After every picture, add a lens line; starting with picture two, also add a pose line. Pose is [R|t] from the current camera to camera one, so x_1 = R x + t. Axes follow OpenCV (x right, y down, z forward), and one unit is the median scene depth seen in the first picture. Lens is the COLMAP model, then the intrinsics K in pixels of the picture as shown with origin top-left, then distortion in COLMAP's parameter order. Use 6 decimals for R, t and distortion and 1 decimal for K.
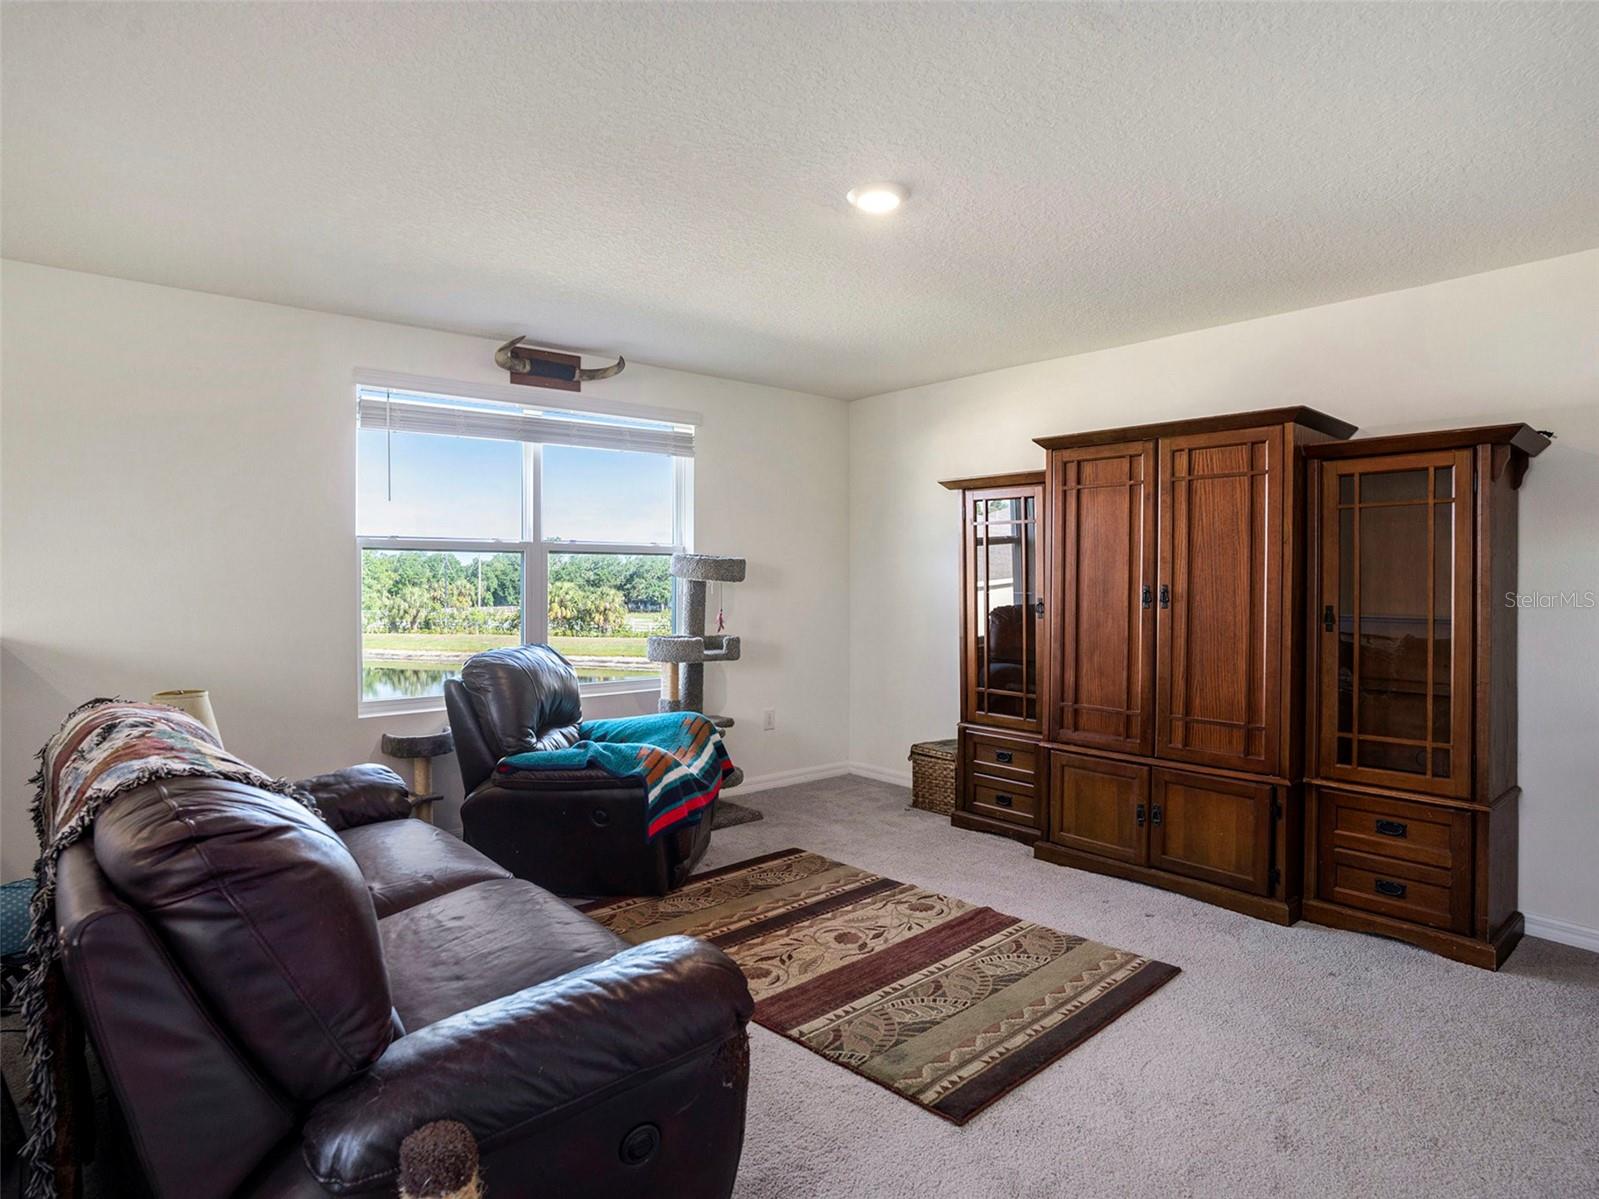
lens RADIAL K [[893.6, 0, 787.7], [0, 893.6, 589.9], [0, 0, 1]] dist [-0.082832, 0.039767]
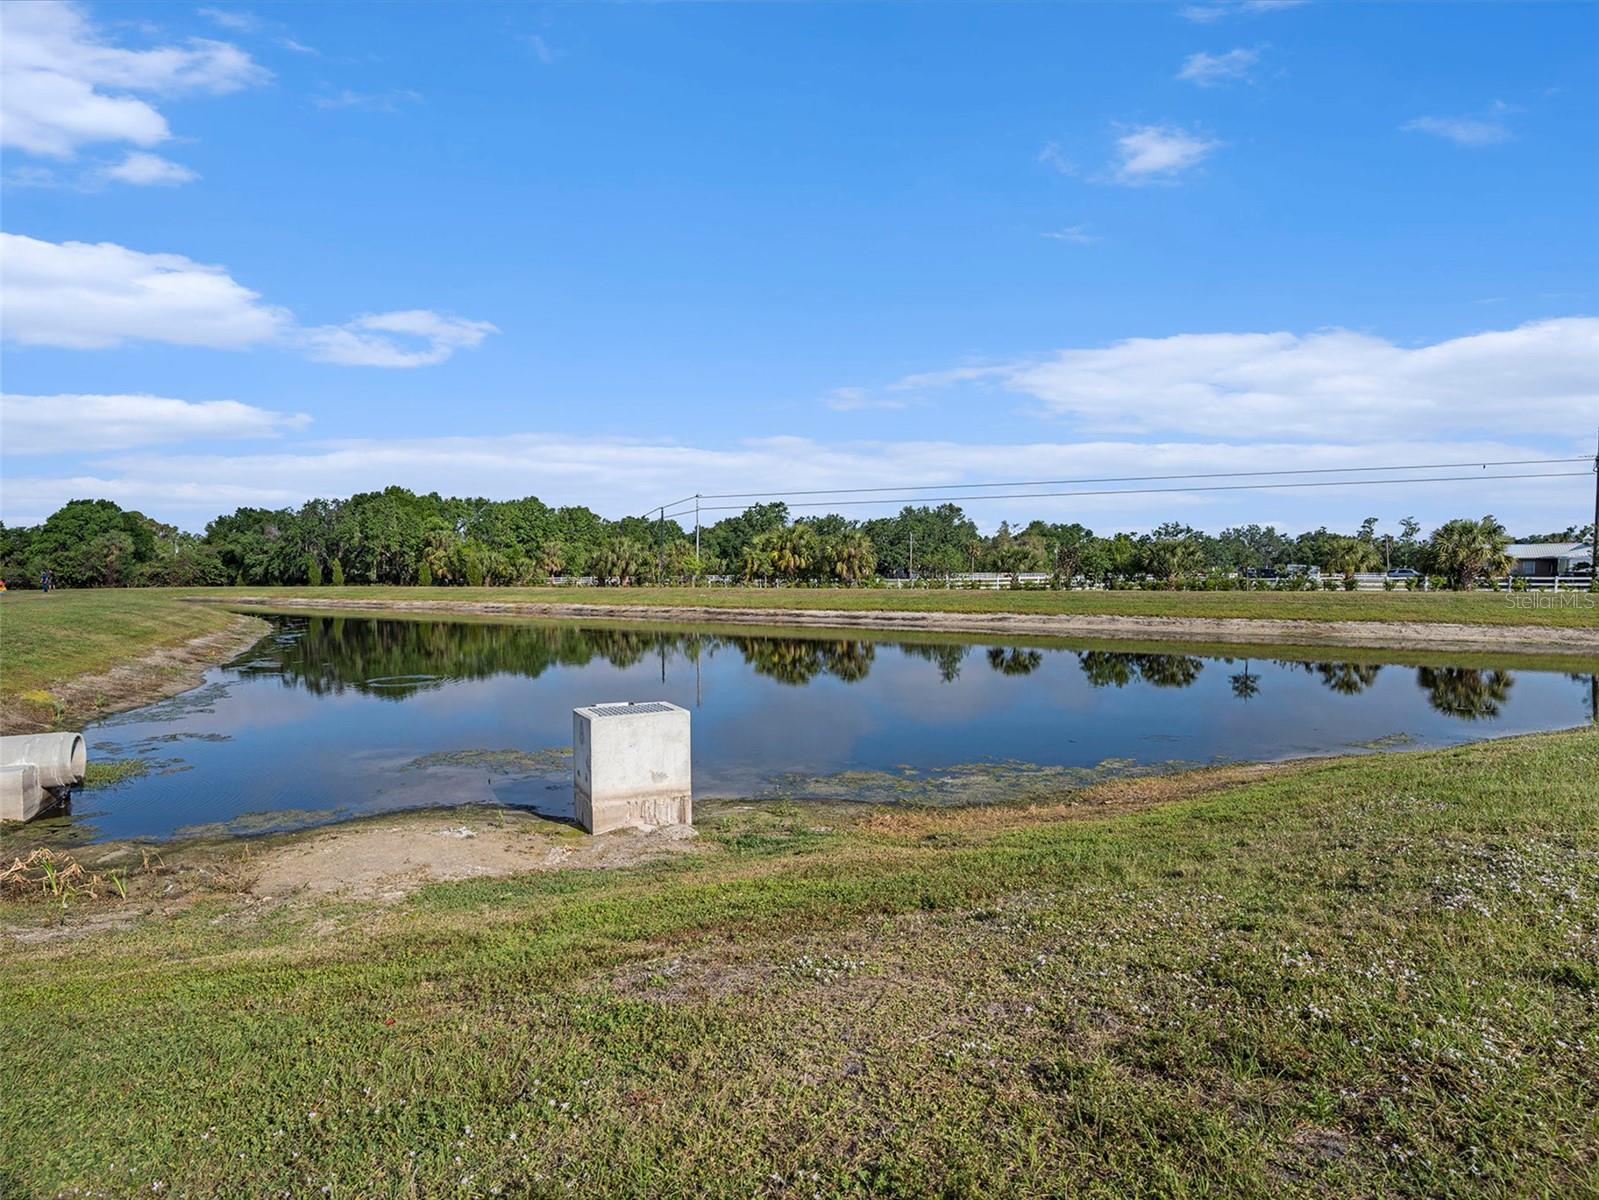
lens RADIAL K [[893.6, 0, 787.7], [0, 893.6, 590.4], [0, 0, 1]] dist [-0.082832, 0.039767]
pose [[0.970898, 0.003556, -0.239468, -0.067341], [0.002471, 0.999688, 0.024864, 0.031397], [0.239482, -0.024732, 0.970586, 0.216204]]
